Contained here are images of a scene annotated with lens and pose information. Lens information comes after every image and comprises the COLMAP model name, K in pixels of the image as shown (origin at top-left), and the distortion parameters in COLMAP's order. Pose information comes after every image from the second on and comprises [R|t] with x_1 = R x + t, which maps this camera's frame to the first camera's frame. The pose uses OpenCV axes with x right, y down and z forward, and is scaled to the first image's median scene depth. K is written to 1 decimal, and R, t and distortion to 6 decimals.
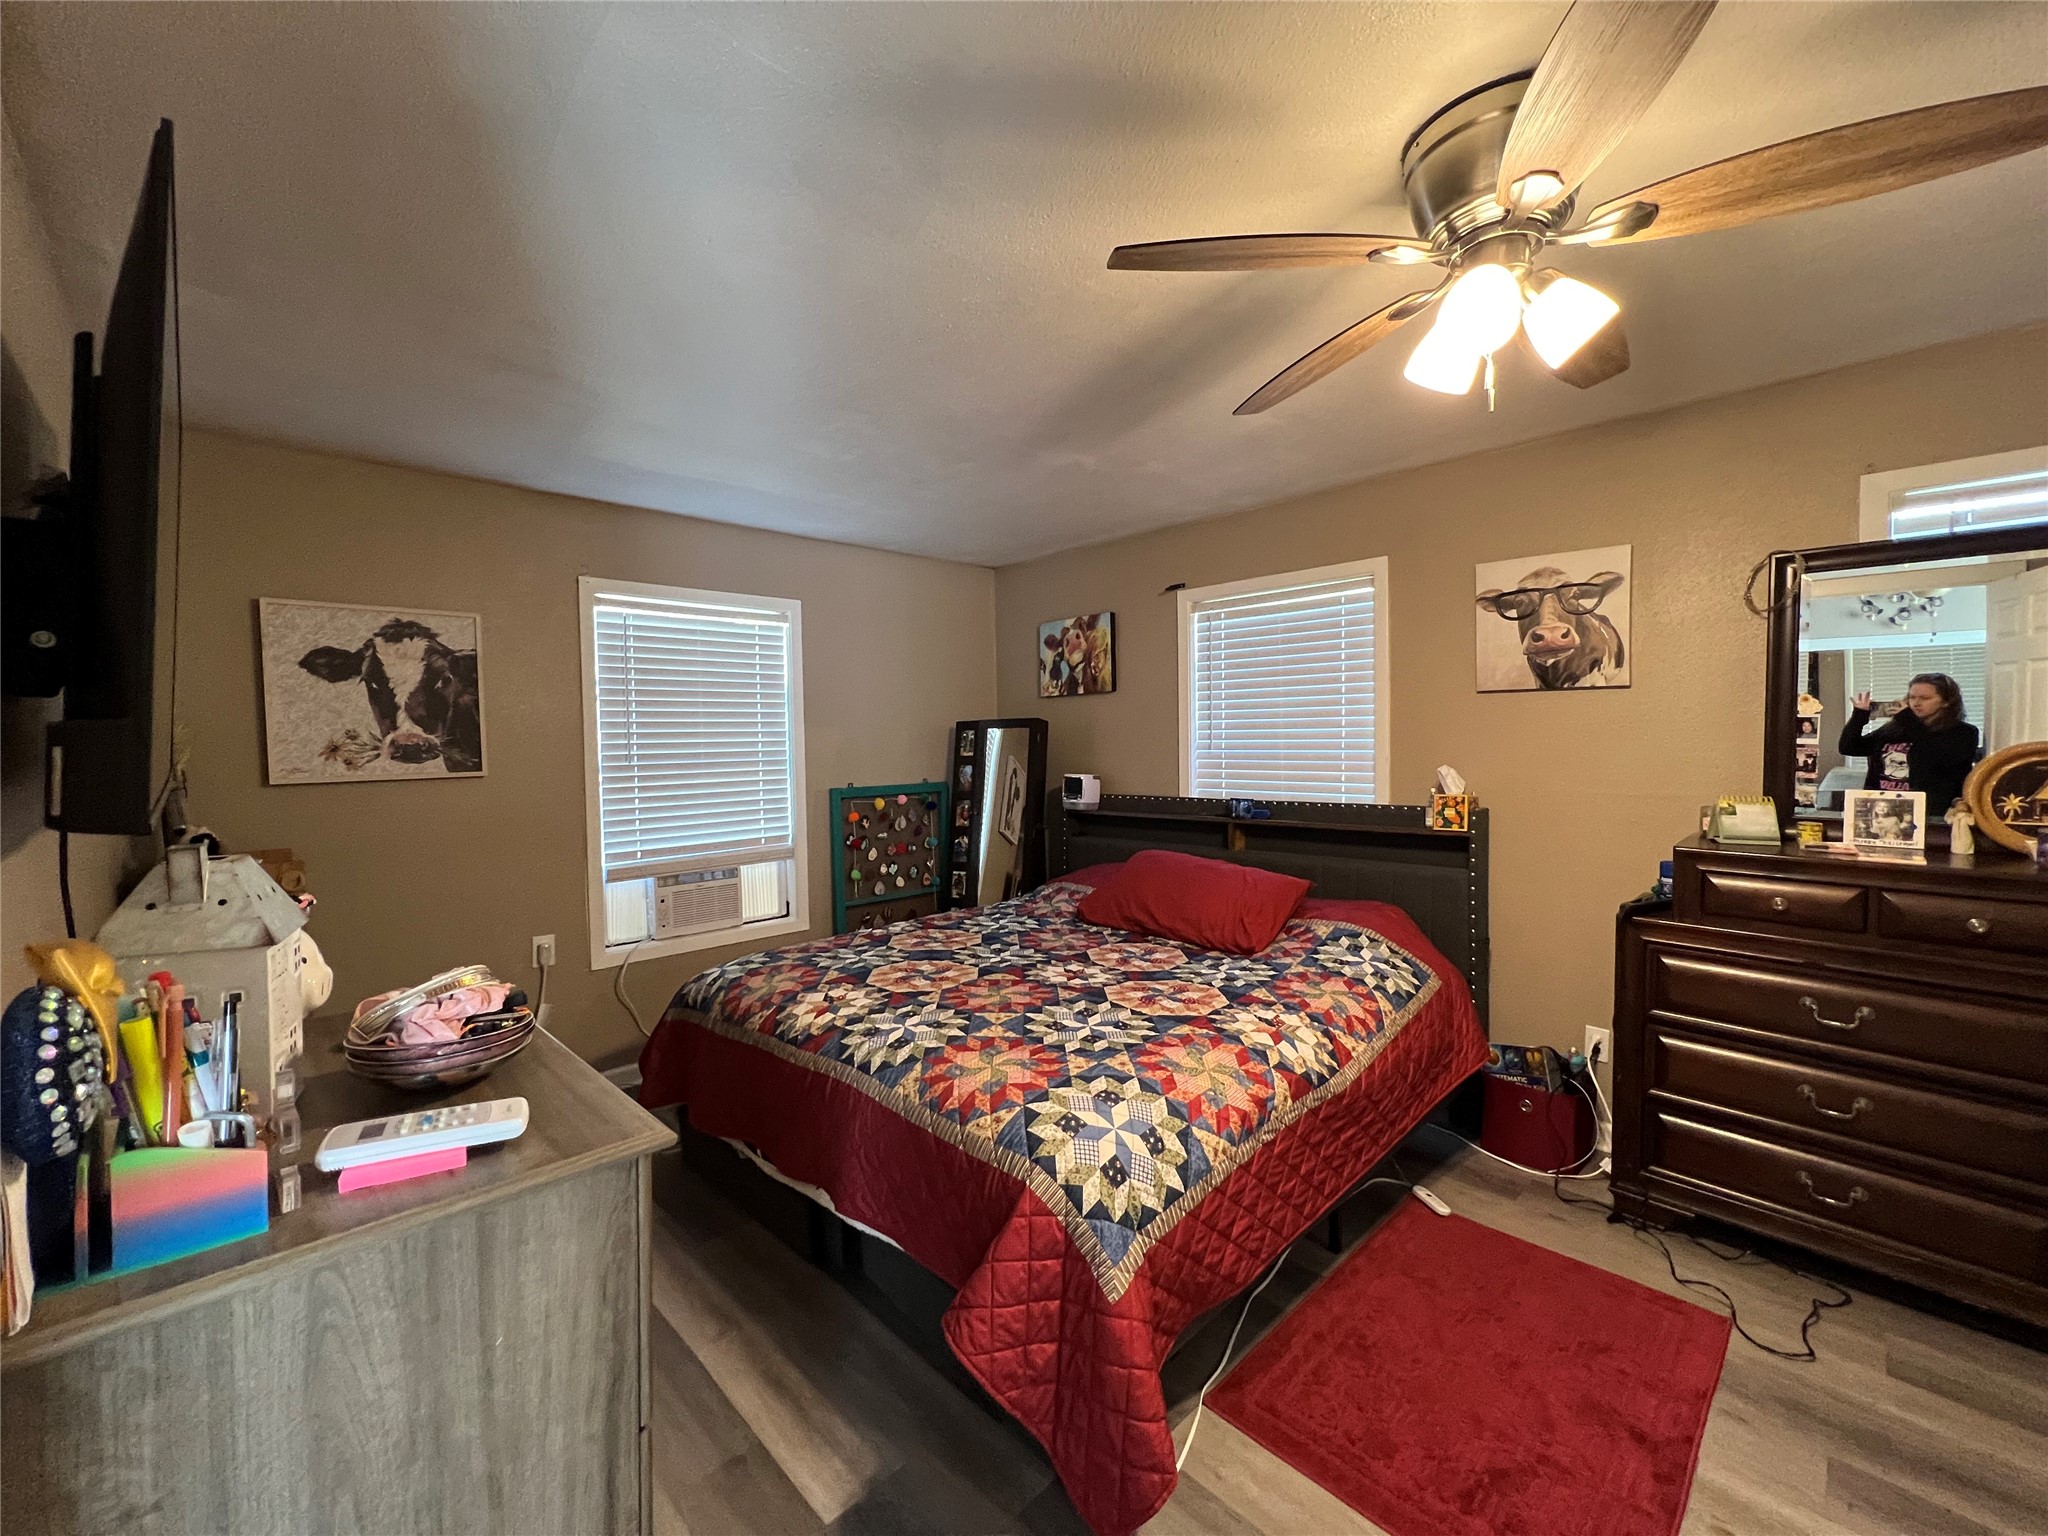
lens RADIAL K [[824.3, 0, 1022.9], [0, 824.3, 759.4], [0, 0, 1]] dist [-0.003894, -0.000519]
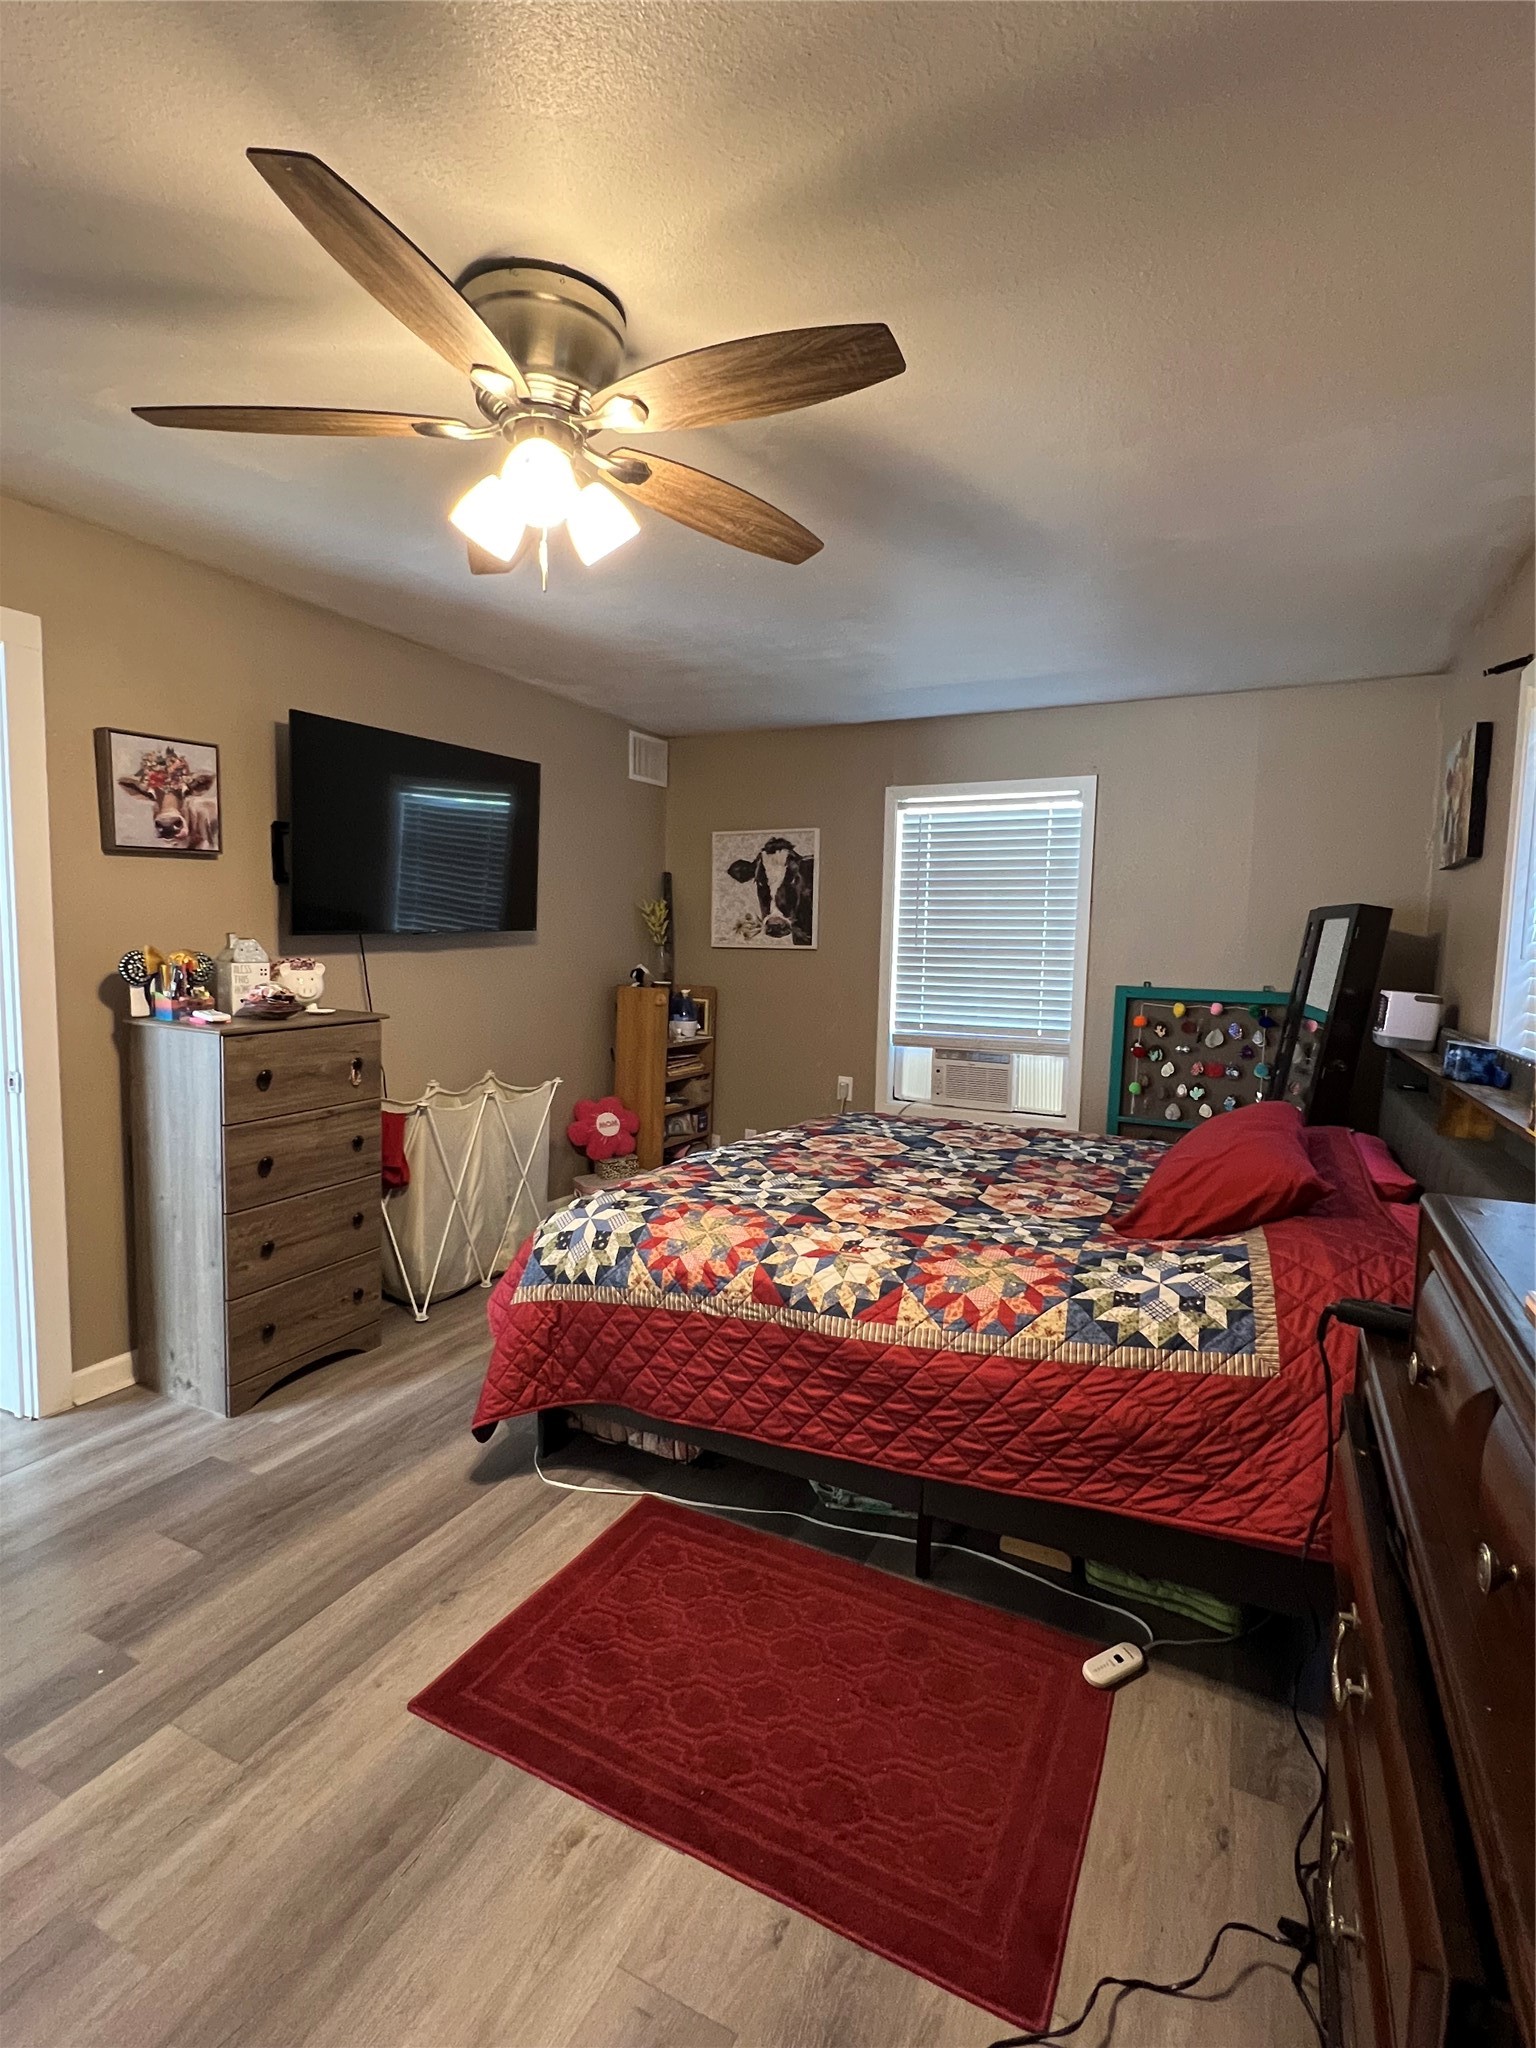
lens RADIAL K [[981.0, 0, 761.7], [0, 981.0, 1022.0], [0, 0, 1]] dist [0.002620, 0.000691]
pose [[0.326708, 0.104311, -0.939352, 0.960581], [-0.050097, 0.994405, 0.093001, -0.007064], [0.943797, 0.016674, 0.330105, 0.444264]]
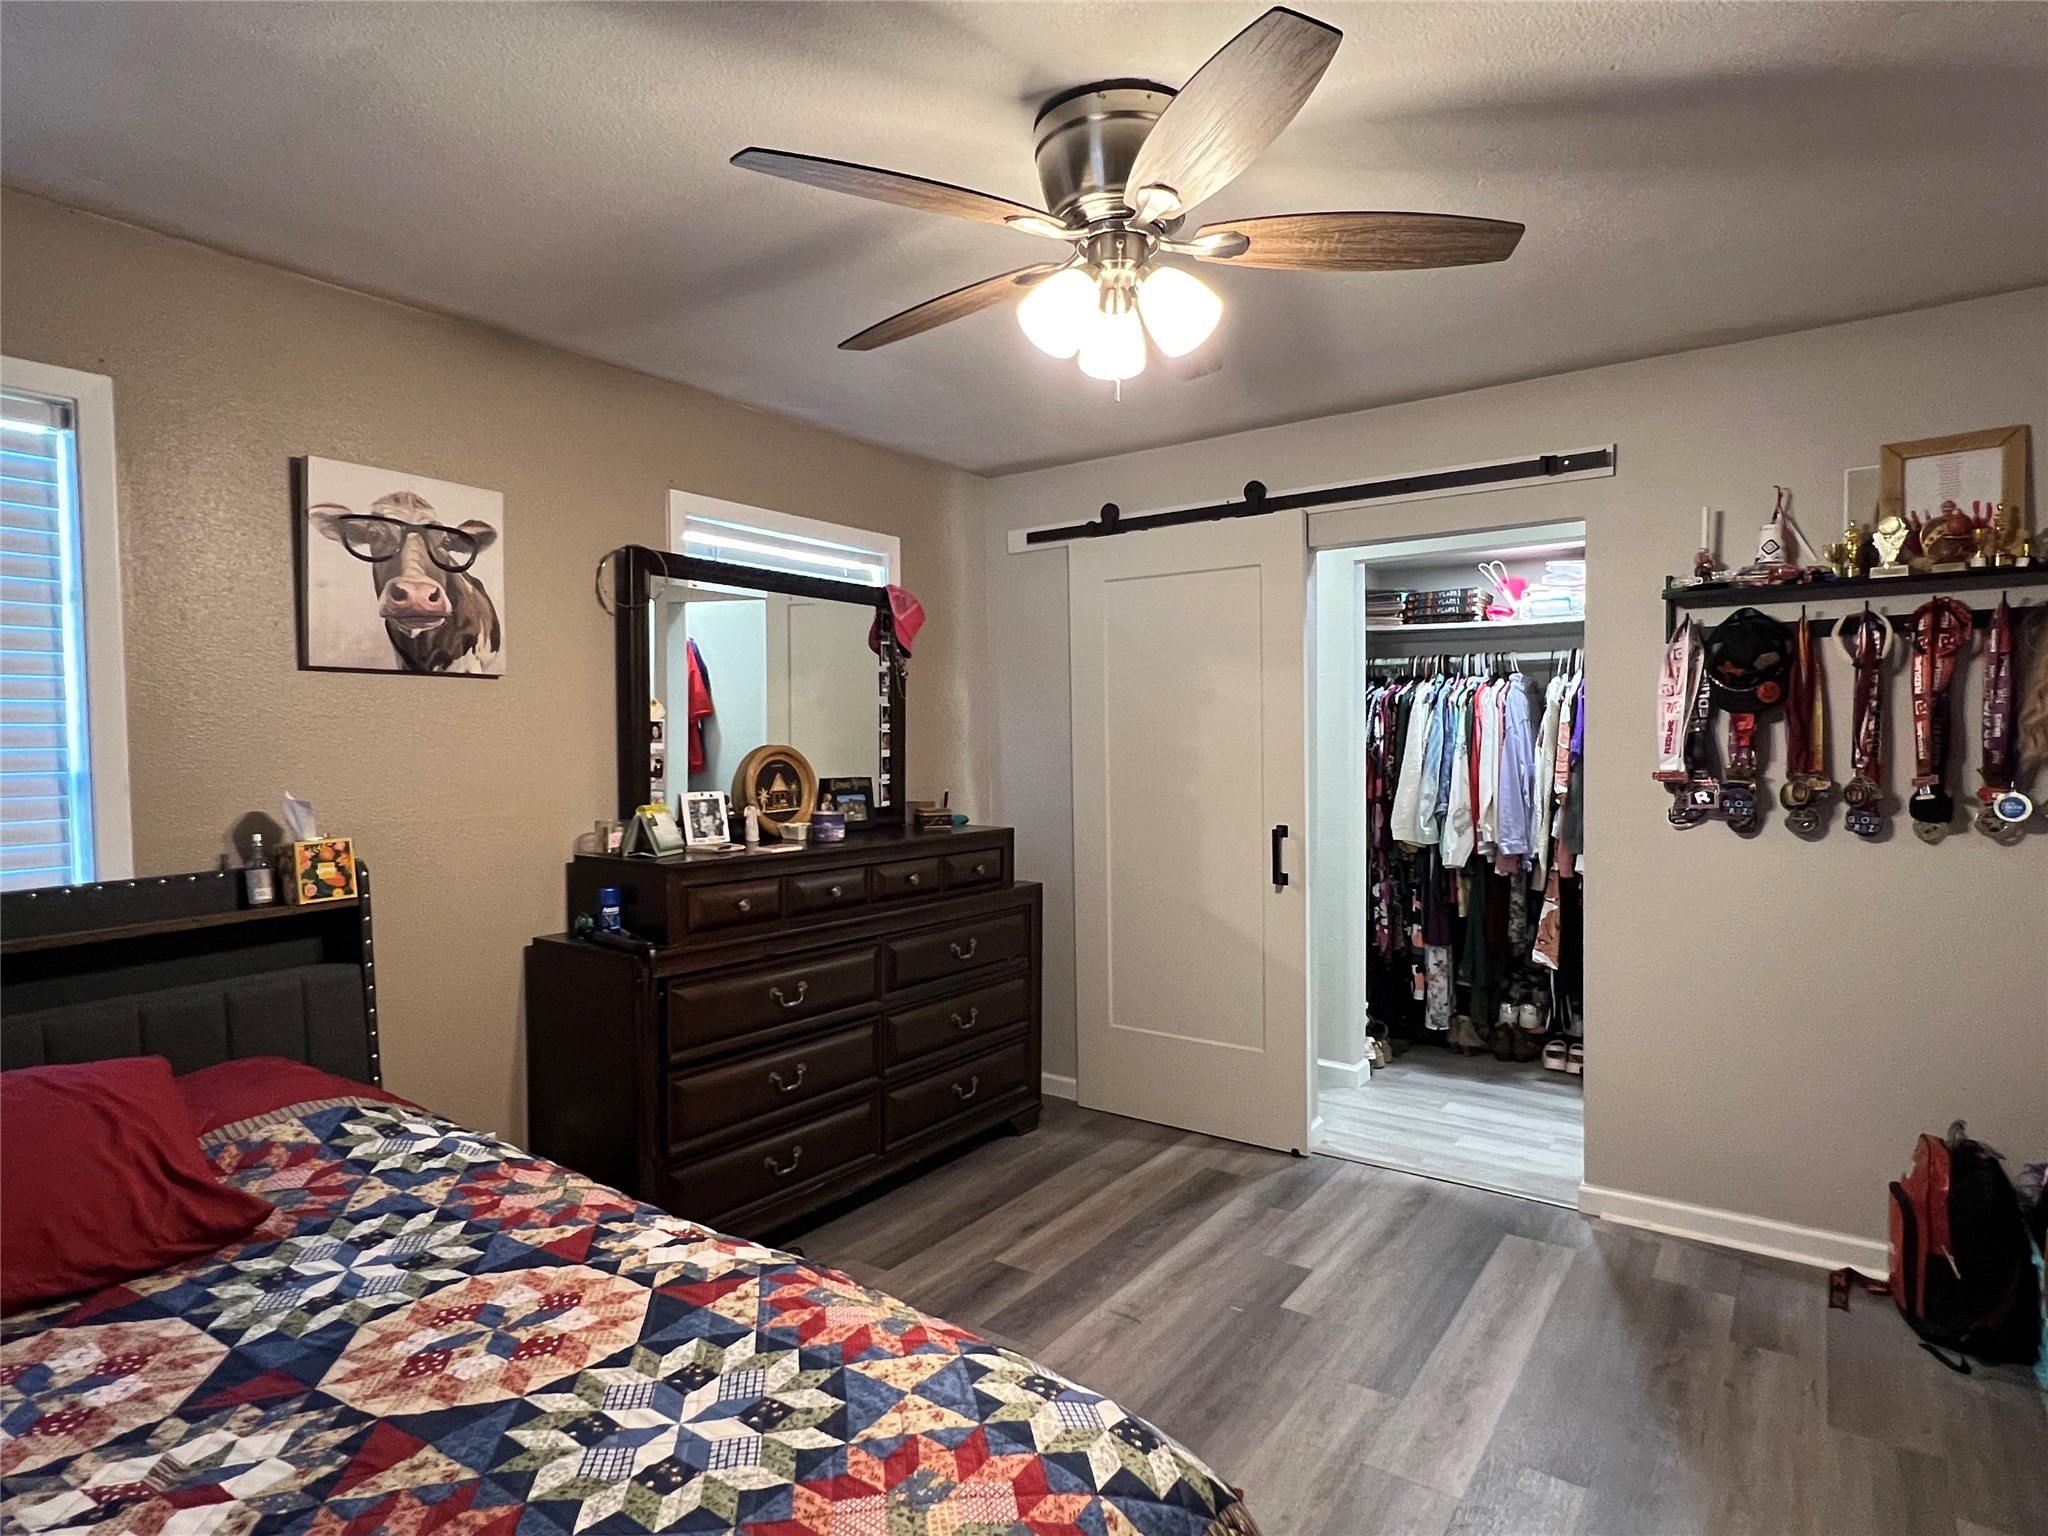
lens RADIAL K [[1114.5, 0, 1026.2], [0, 1114.5, 774.9], [0, 0, 1]] dist [-0.000933, -0.000541]
pose [[-0.181565, -0.021627, 0.983141, -0.381029], [0.037031, 0.998899, 0.028813, -0.008714], [-0.982681, 0.041638, -0.180564, 0.706970]]
